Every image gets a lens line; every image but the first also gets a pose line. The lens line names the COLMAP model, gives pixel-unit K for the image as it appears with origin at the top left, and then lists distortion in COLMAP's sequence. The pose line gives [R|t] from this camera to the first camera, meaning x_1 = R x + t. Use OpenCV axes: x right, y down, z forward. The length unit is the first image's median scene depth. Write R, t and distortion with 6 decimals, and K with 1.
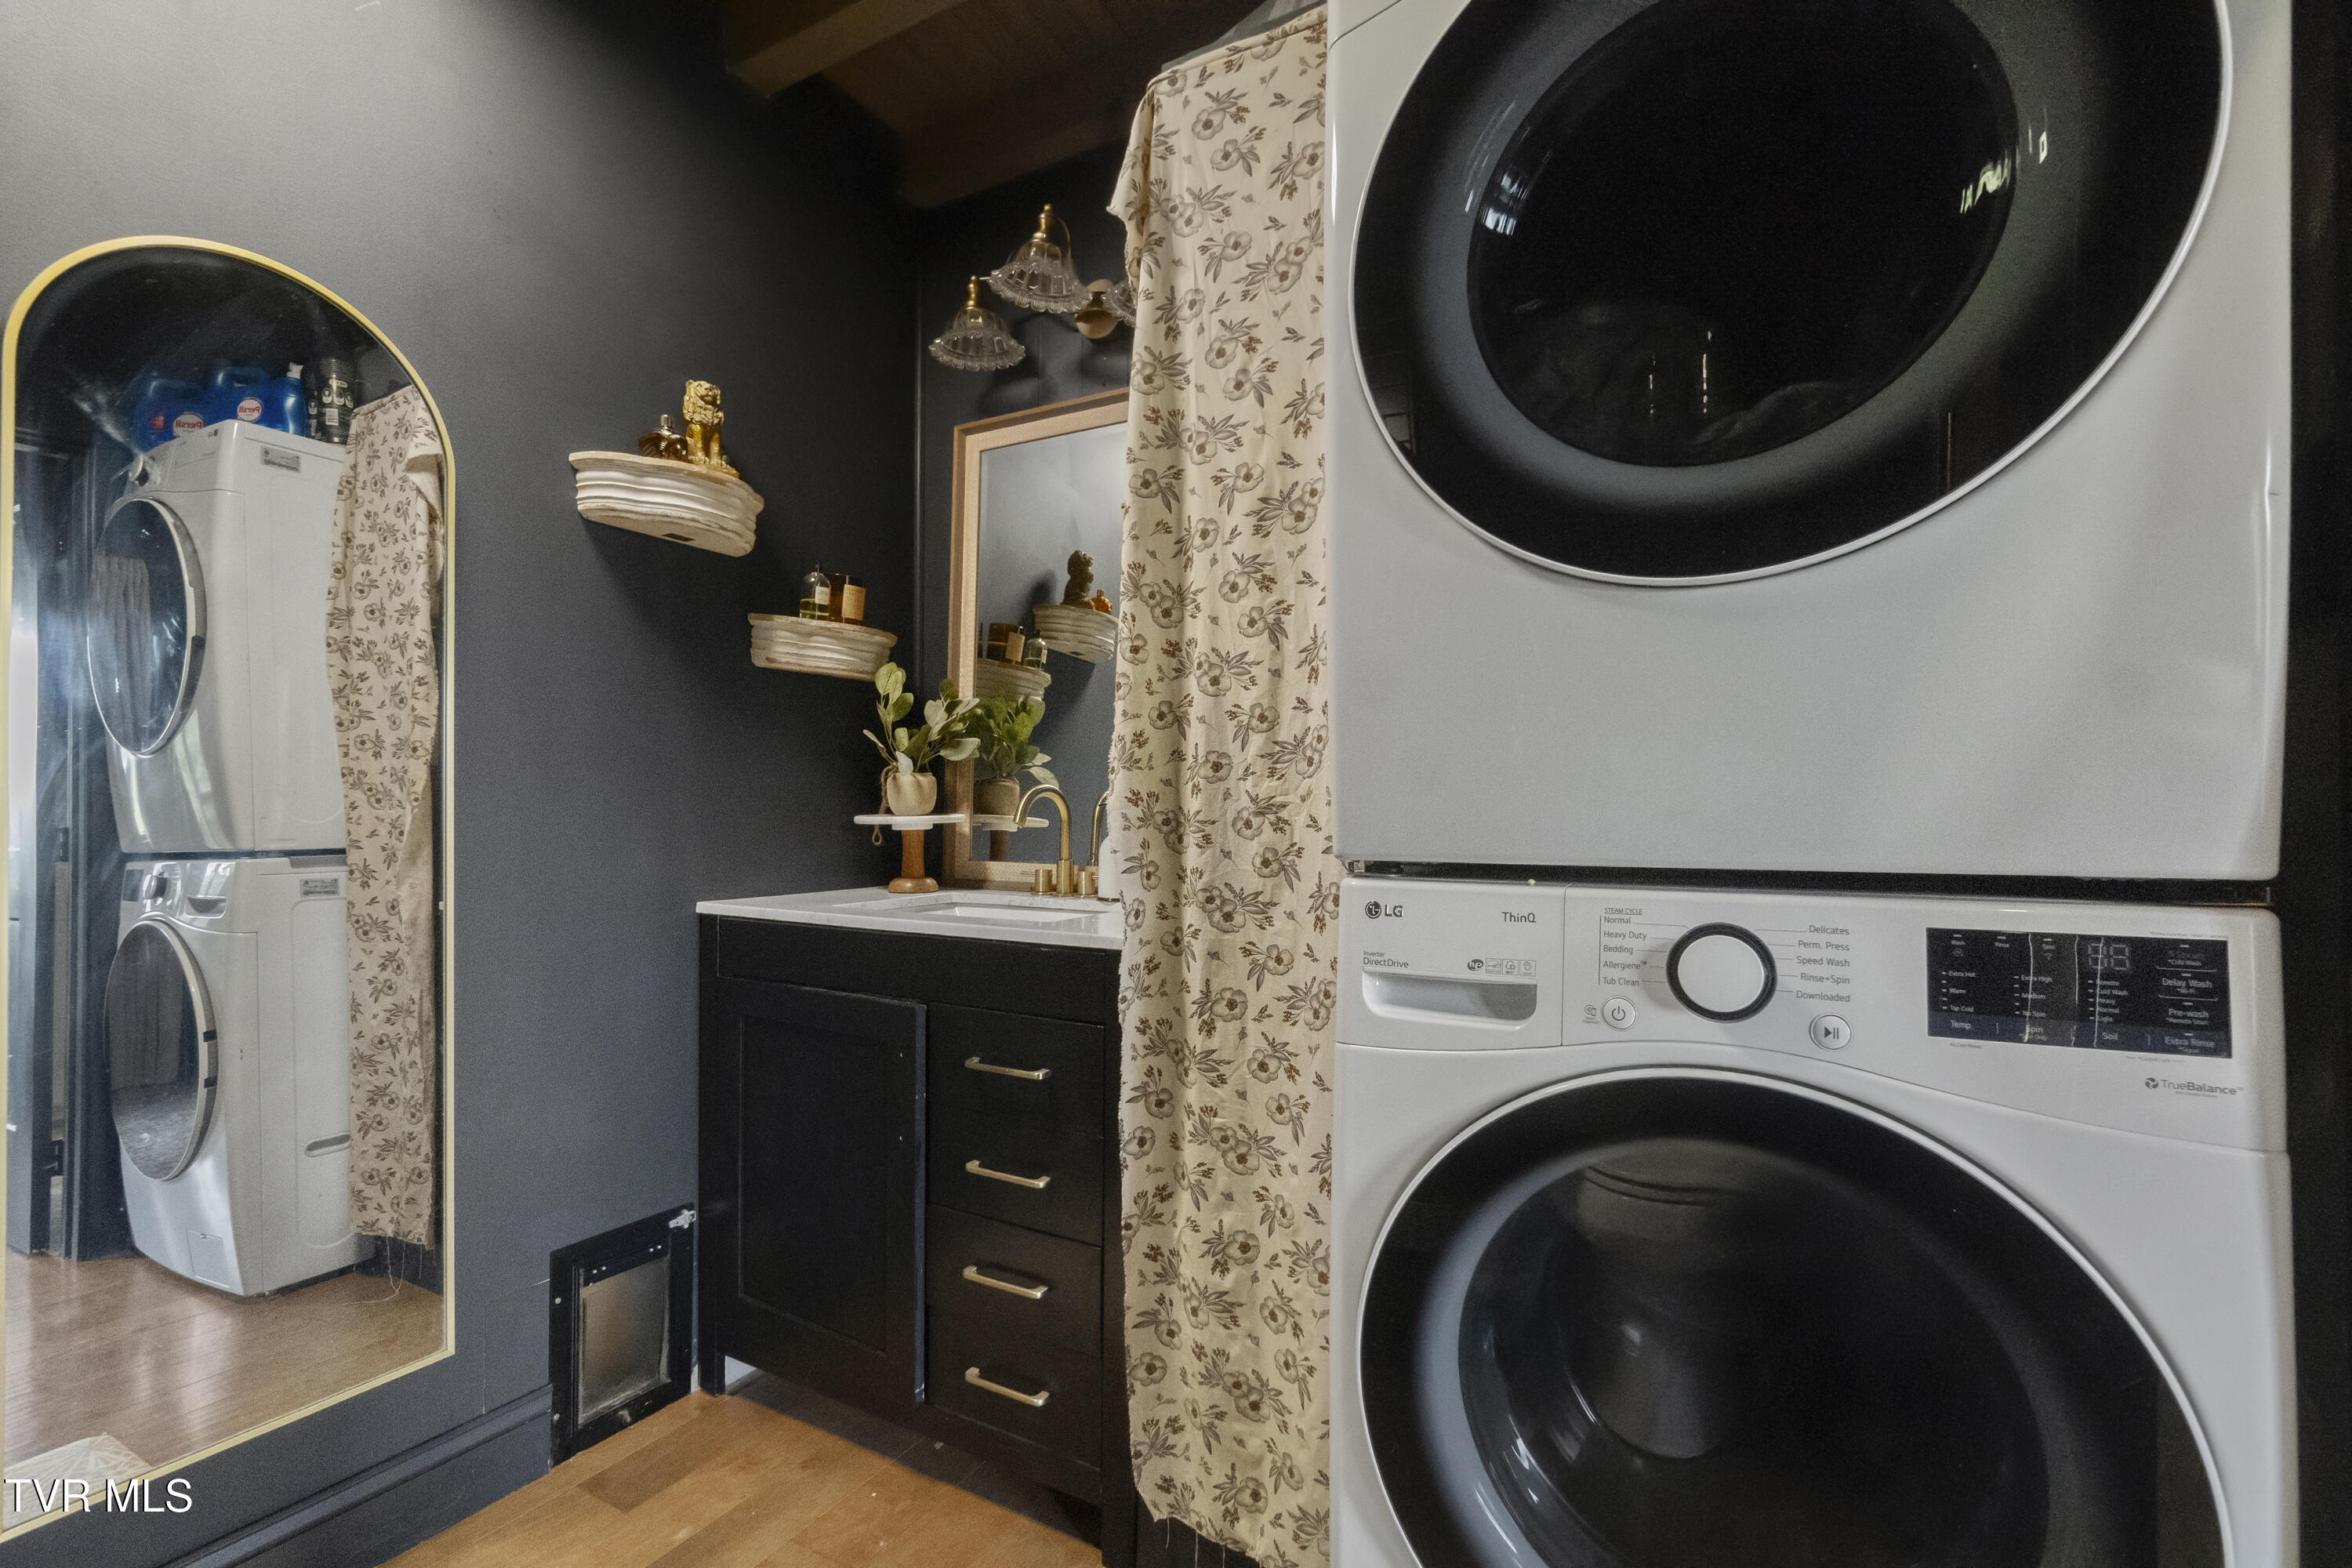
lens RADIAL K [[1039.3, 0, 1176.0], [0, 1039.3, 784.0], [0, 0, 1]] dist [-0.005633, -0.000299]
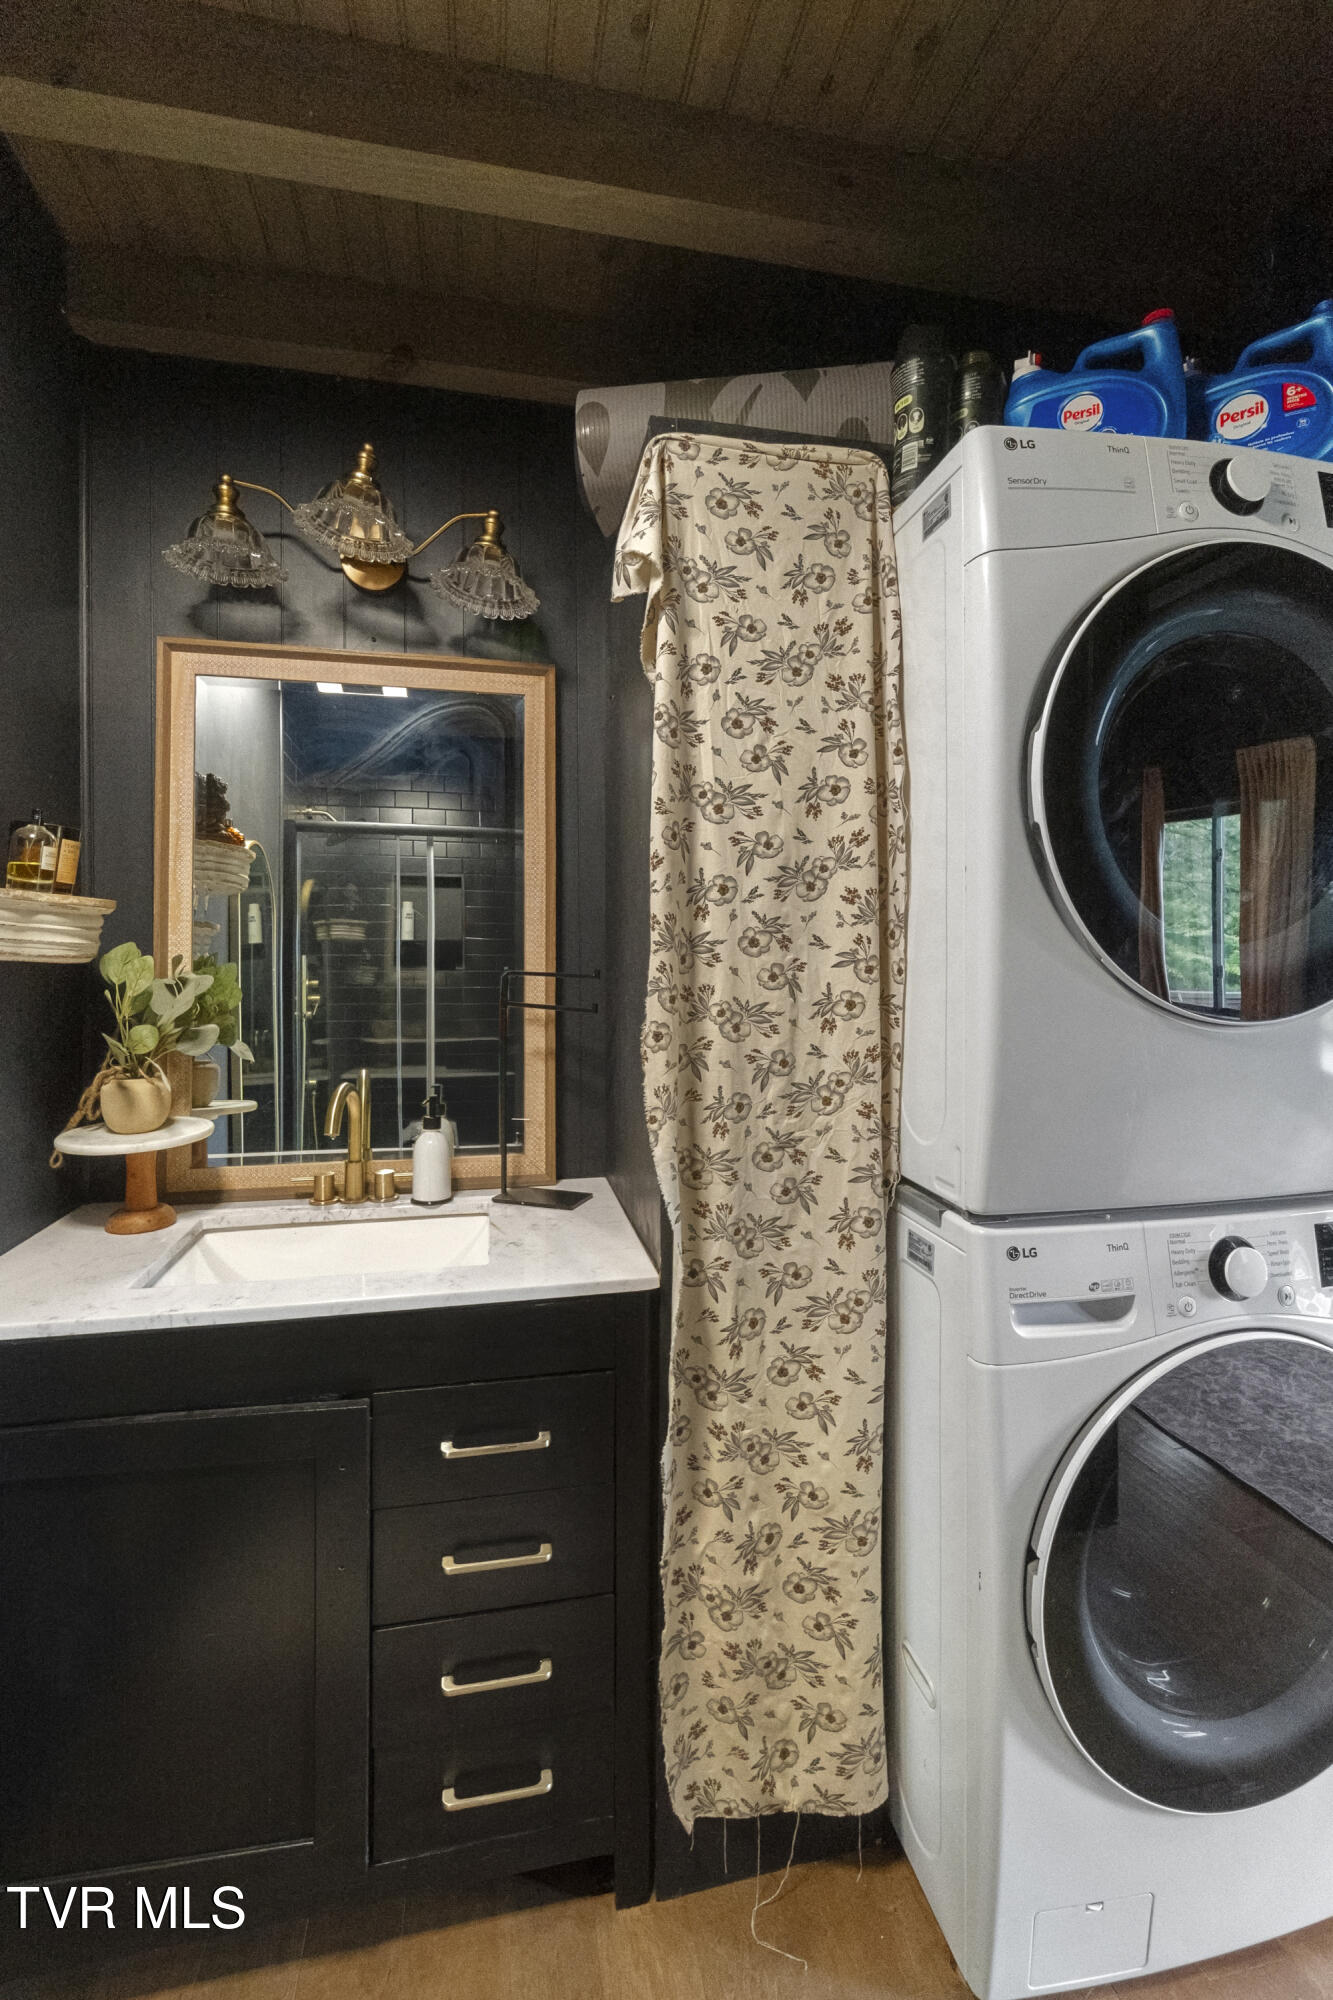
lens RADIAL K [[891.4, 0, 669.4], [0, 891.4, 936.1], [0, 0, 1]] dist [-0.004008, 0.000178]
pose [[0.749745, 0.004915, 0.661709, -0.640785], [-0.011682, 0.999915, 0.005808, -0.202746], [-0.661624, -0.012085, 0.749738, 0.354828]]
